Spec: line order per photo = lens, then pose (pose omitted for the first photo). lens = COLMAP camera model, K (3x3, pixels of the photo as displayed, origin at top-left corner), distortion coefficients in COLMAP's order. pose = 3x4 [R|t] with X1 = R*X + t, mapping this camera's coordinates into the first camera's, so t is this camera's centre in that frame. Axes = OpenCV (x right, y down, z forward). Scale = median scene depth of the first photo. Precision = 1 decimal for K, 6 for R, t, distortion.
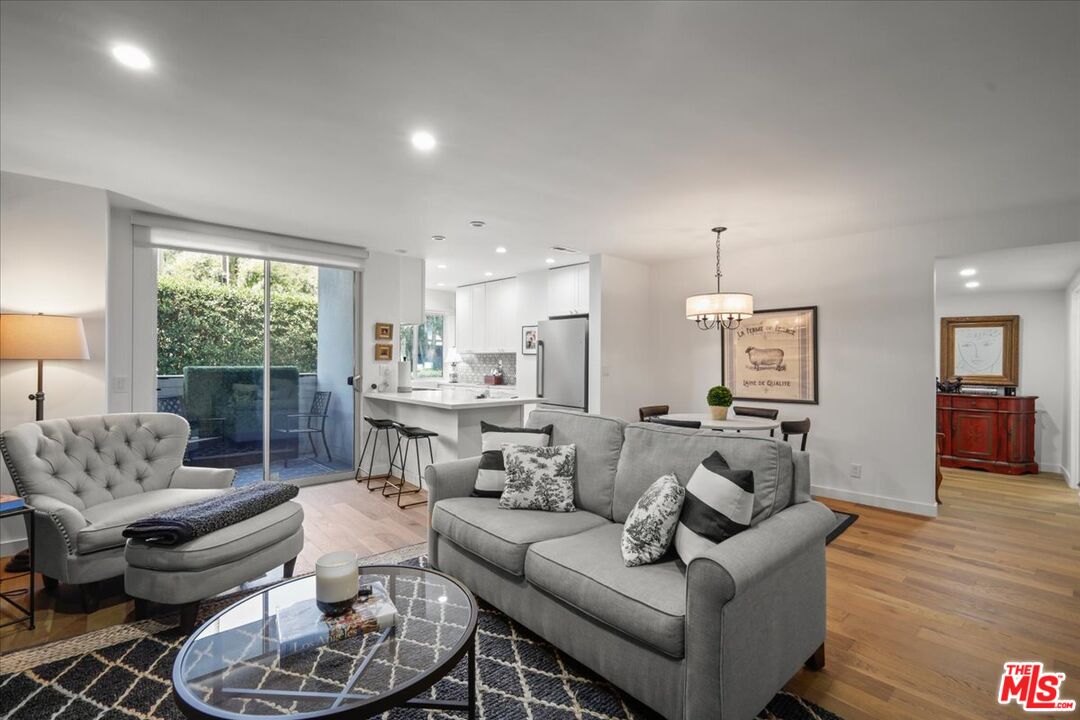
lens RADIAL K [[484.9, 0, 541.0], [0, 484.9, 357.2], [0, 0, 1]] dist [0.009739, 0.000466]
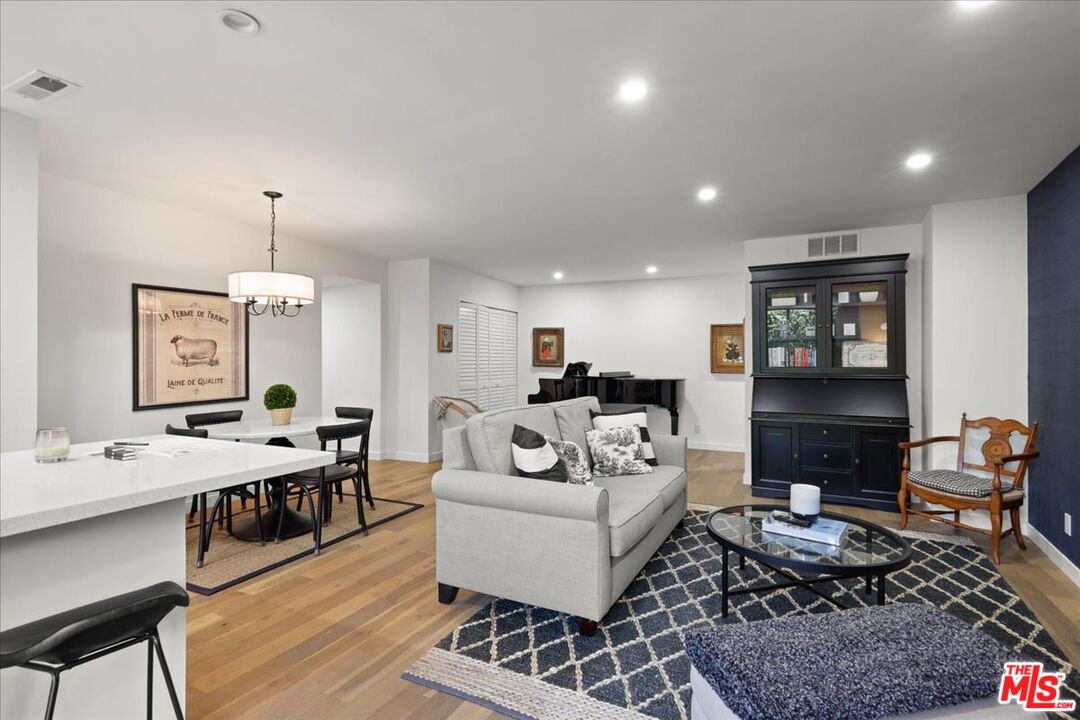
lens RADIAL K [[514.9, 0, 538.2], [0, 514.9, 357.7], [0, 0, 1]] dist [0.005209, 0.000082]
pose [[-0.349678, -0.004743, 0.936858, -0.511891], [-0.011388, 0.999935, 0.000811, 0.006229], [-0.936801, -0.010385, -0.349709, 0.738179]]
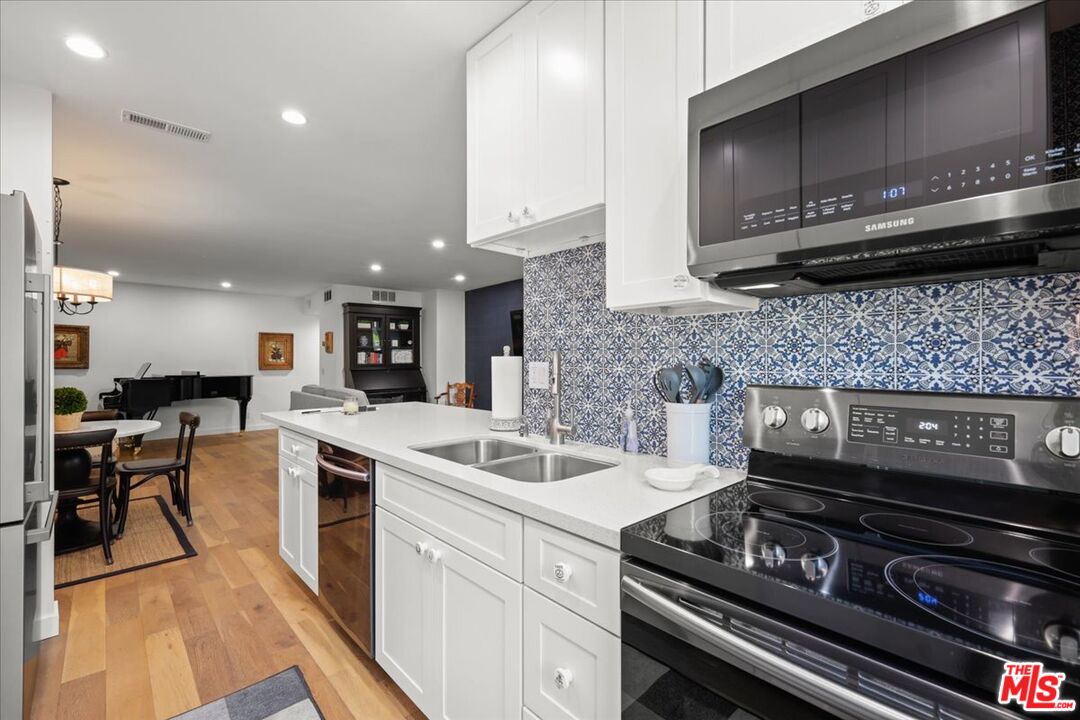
lens RADIAL K [[471.4, 0, 540.2], [0, 471.4, 357.4], [0, 0, 1]] dist [0.006769, 0.000849]
pose [[-0.999953, -0.003875, -0.008925, -0.322543], [-0.003767, 0.999920, -0.012054, 0.014751], [0.008971, -0.012020, -0.999888, 1.457482]]
